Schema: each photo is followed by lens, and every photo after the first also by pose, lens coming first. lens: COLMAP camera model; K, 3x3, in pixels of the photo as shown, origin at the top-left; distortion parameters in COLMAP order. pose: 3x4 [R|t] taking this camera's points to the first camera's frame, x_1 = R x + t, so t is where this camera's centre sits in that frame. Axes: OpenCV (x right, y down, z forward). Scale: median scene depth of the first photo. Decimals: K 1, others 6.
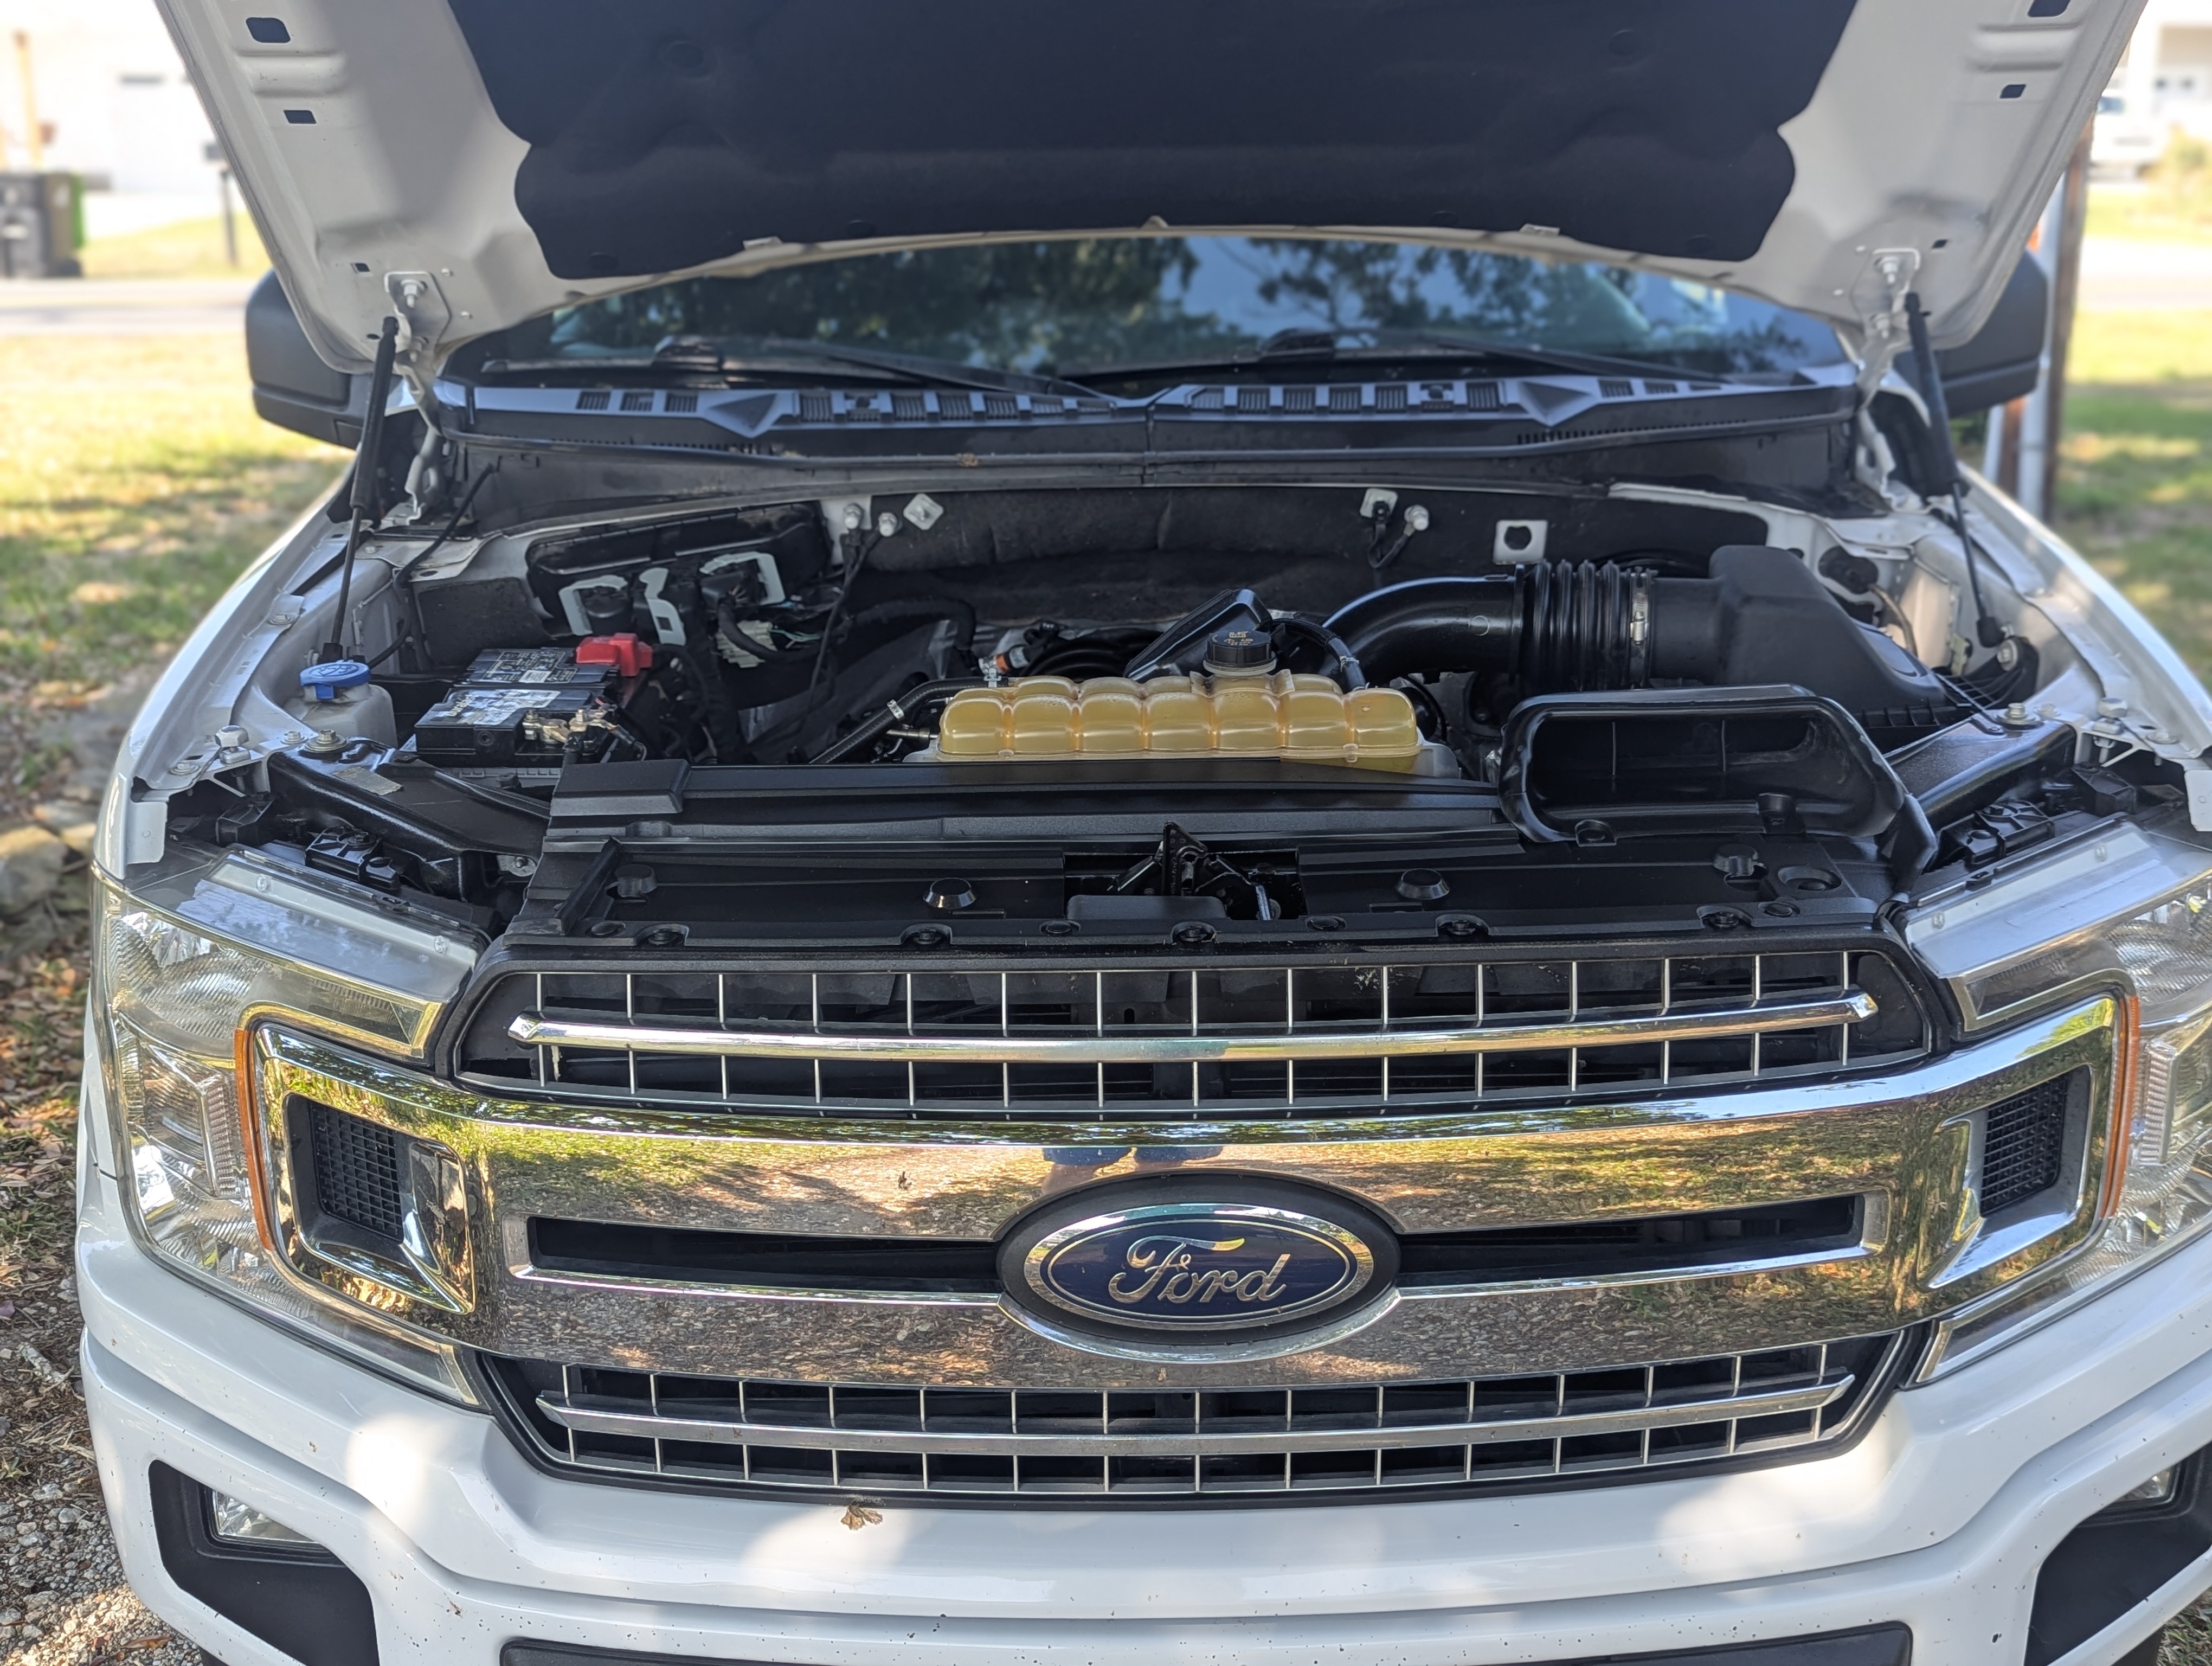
lens RADIAL K [[2339.2, 0, 1099.2], [0, 2339.2, 840.1], [0, 0, 1]] dist [0.008116, -0.032851]
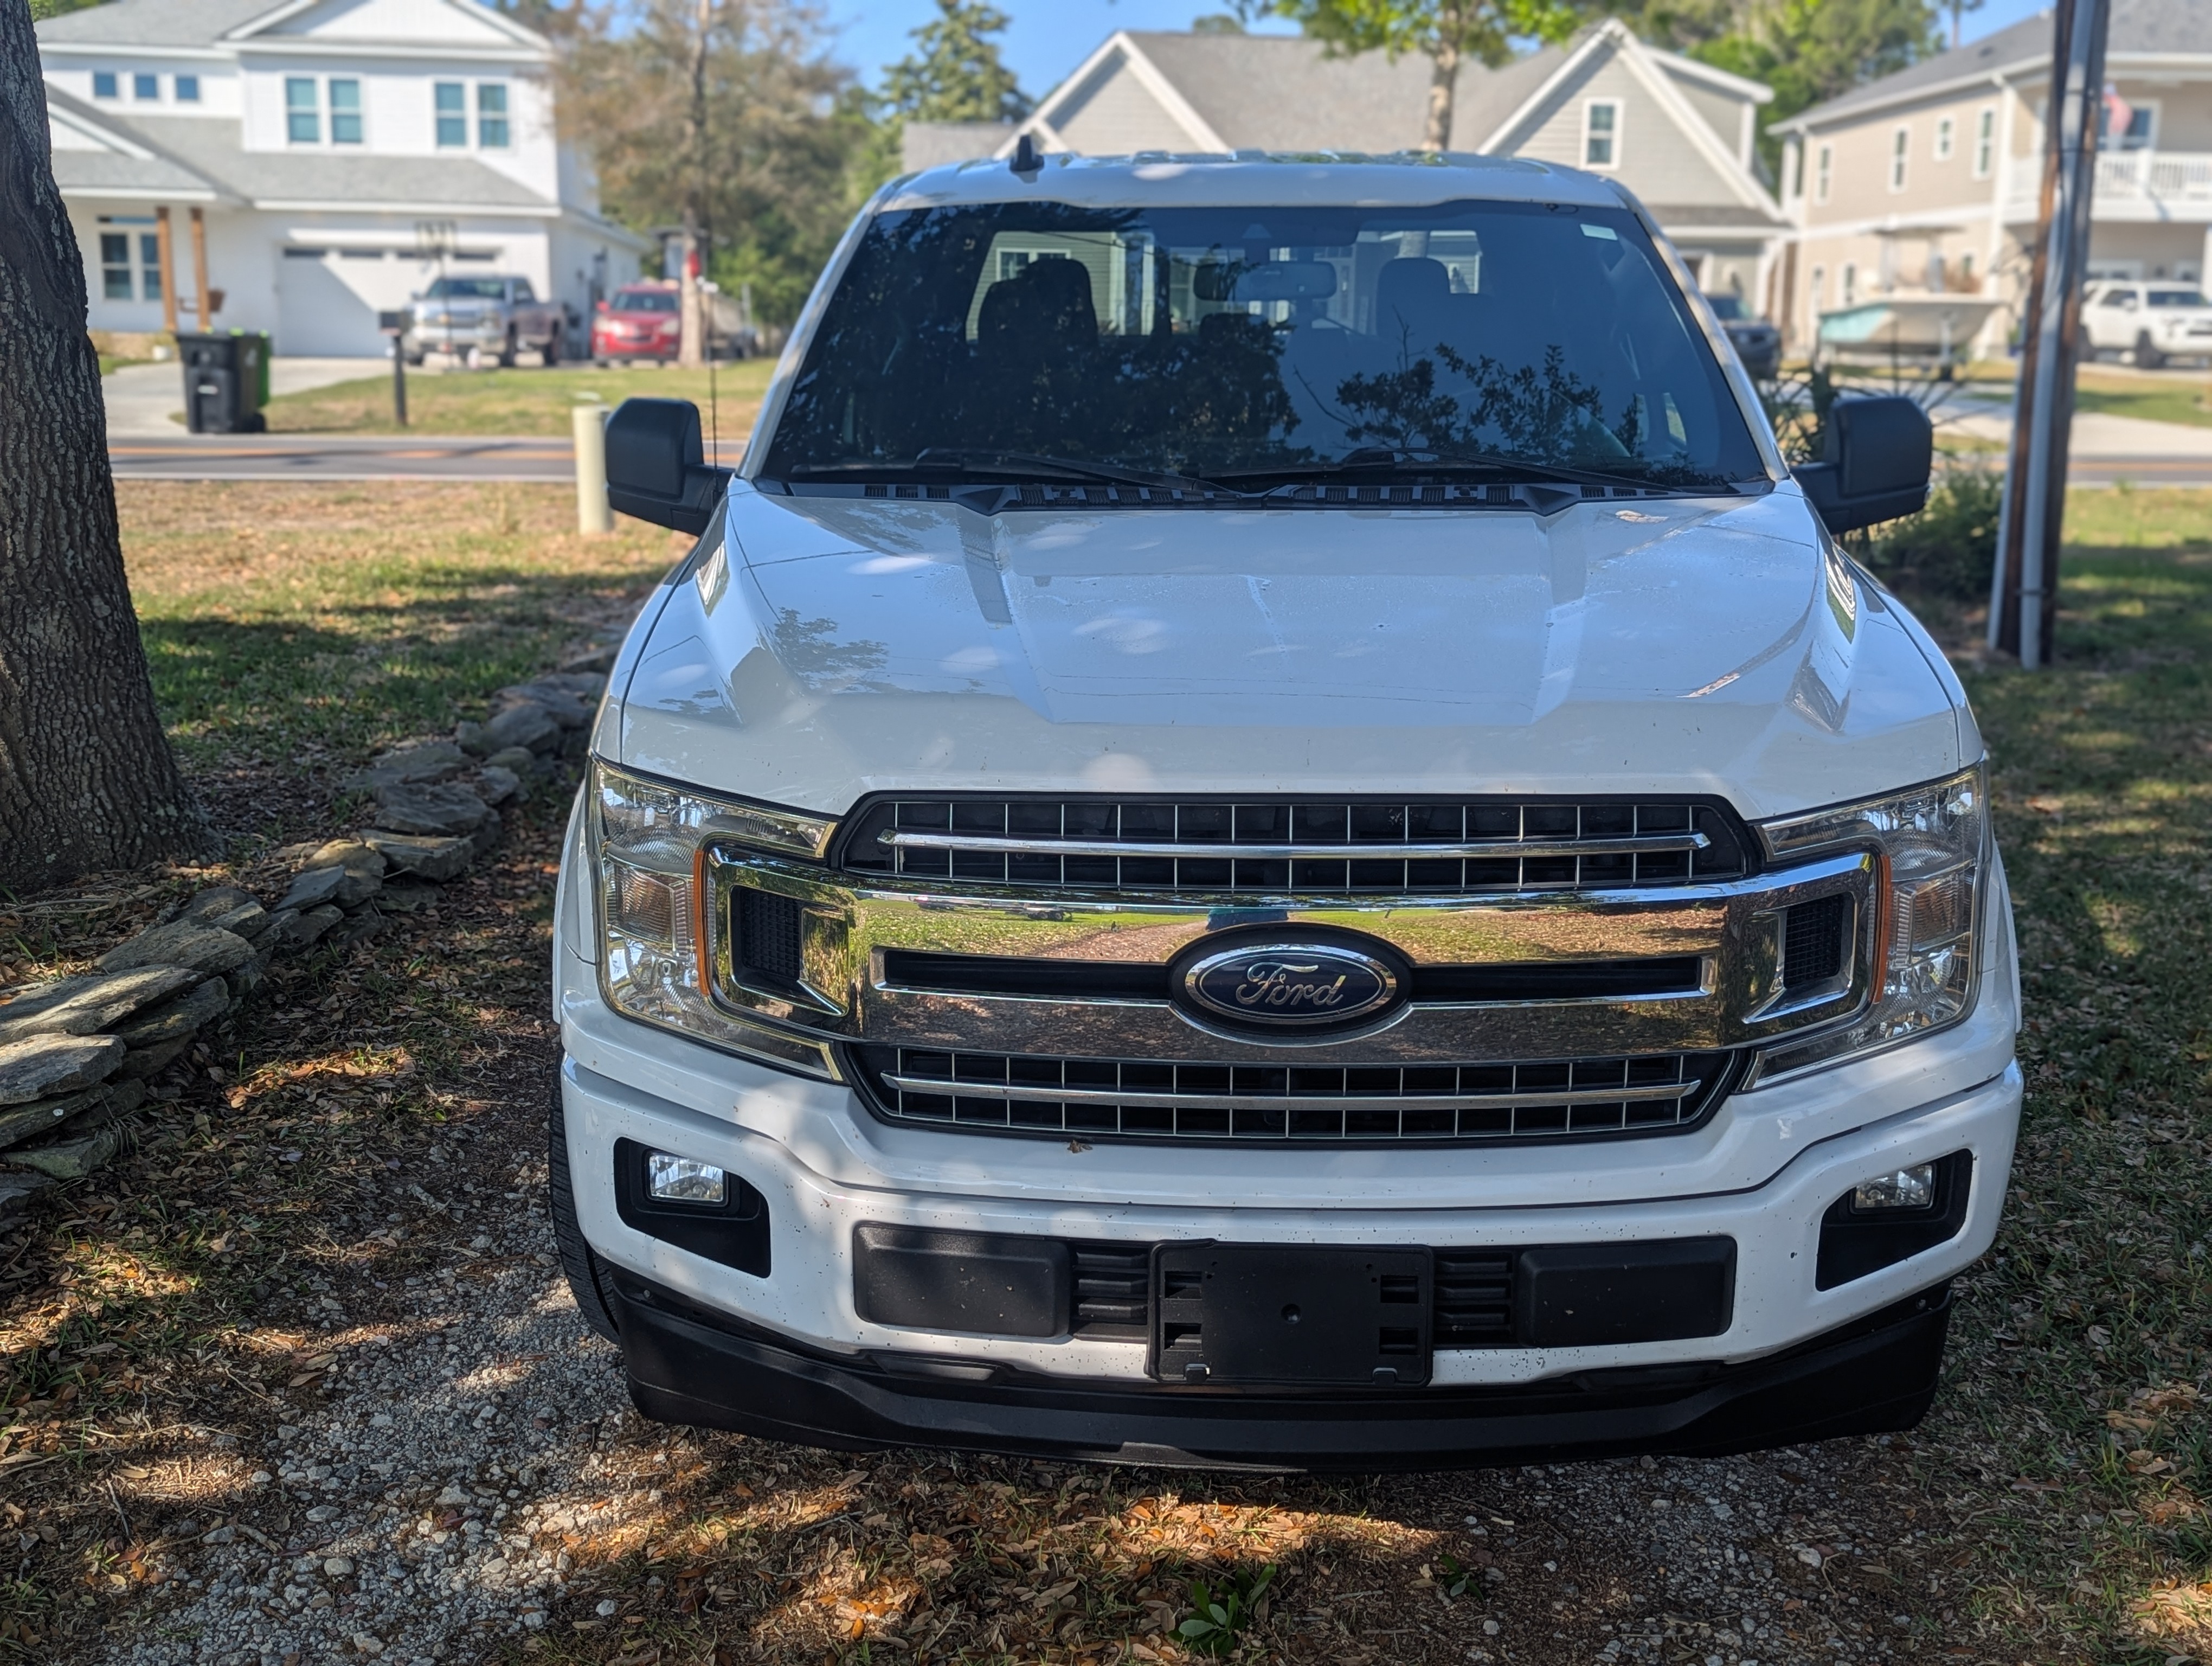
lens RADIAL K [[2339.2, 0, 1099.2], [0, 2339.2, 840.1], [0, 0, 1]] dist [0.008116, -0.032851]
pose [[0.998999, 0.020142, -0.039942, -0.026336], [-0.022932, 0.997237, -0.070662, 0.185773], [0.038408, 0.071507, 0.996700, -0.612841]]
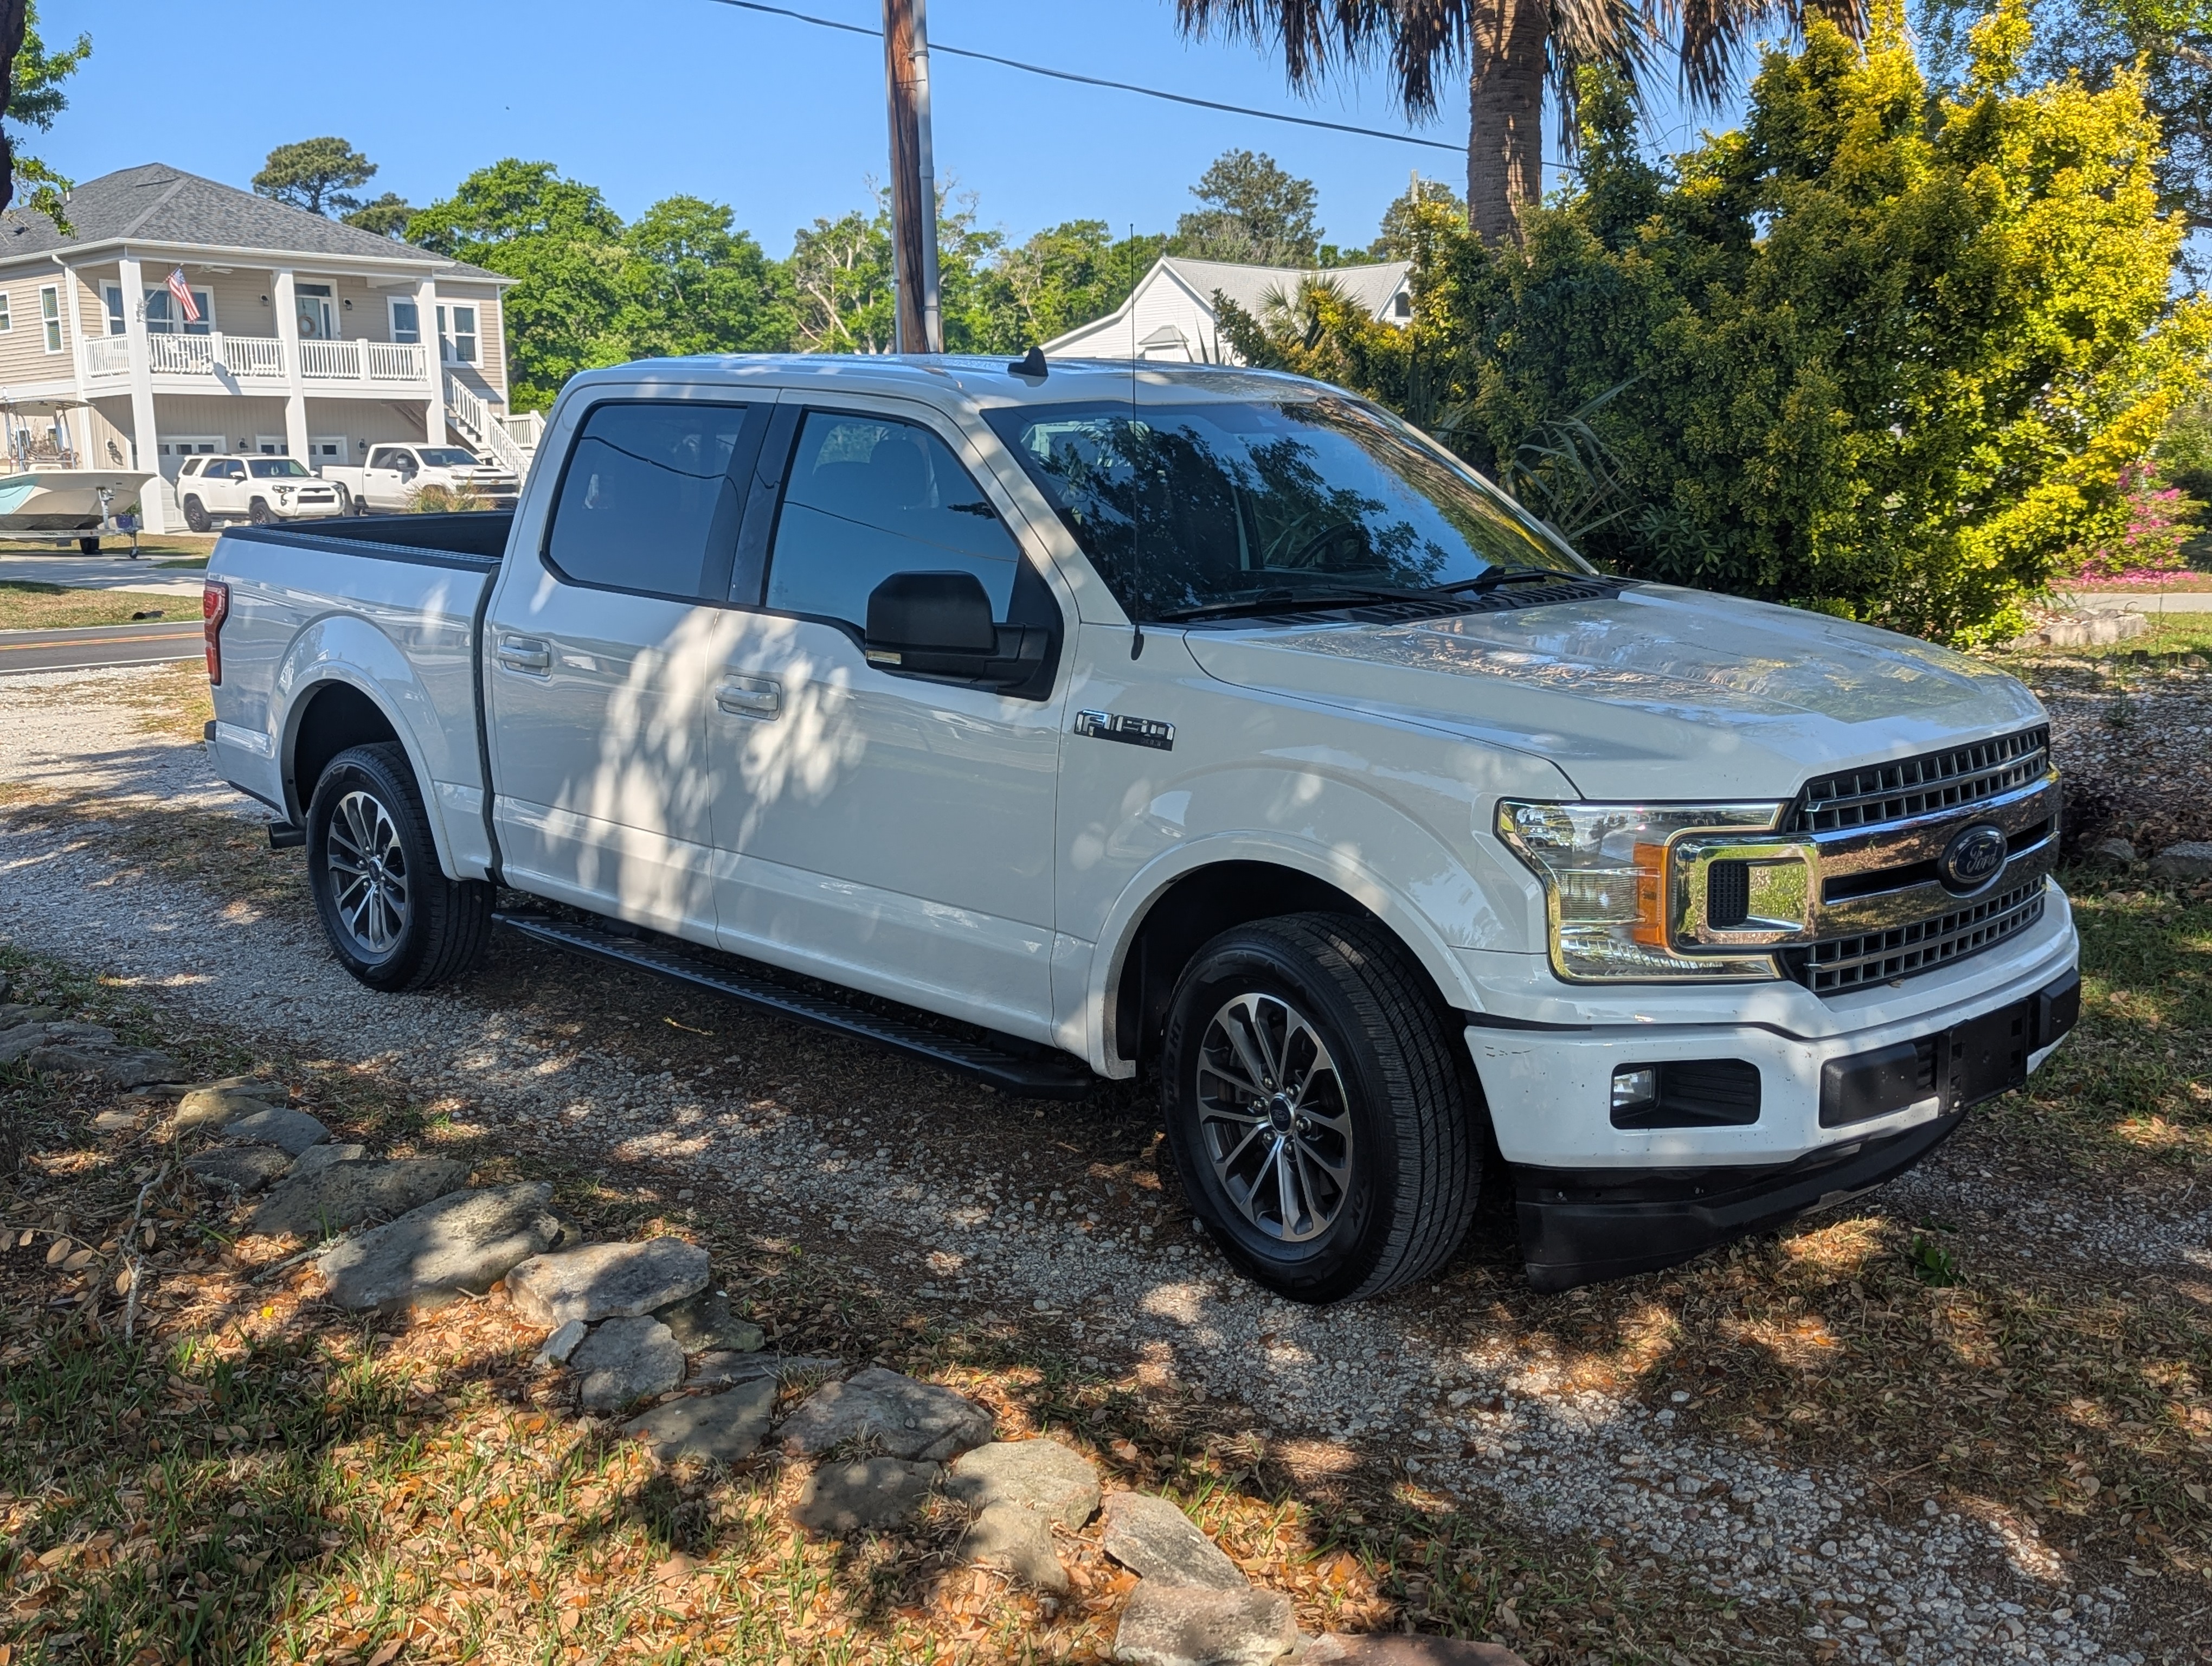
lens RADIAL K [[2339.2, 0, 1099.2], [0, 2339.2, 840.1], [0, 0, 1]] dist [0.008116, -0.032851]
pose [[0.728846, -0.117657, 0.674493, -2.288069], [0.214577, 0.974748, -0.061835, 0.103569], [-0.650185, 0.189799, 0.735687, -0.371699]]
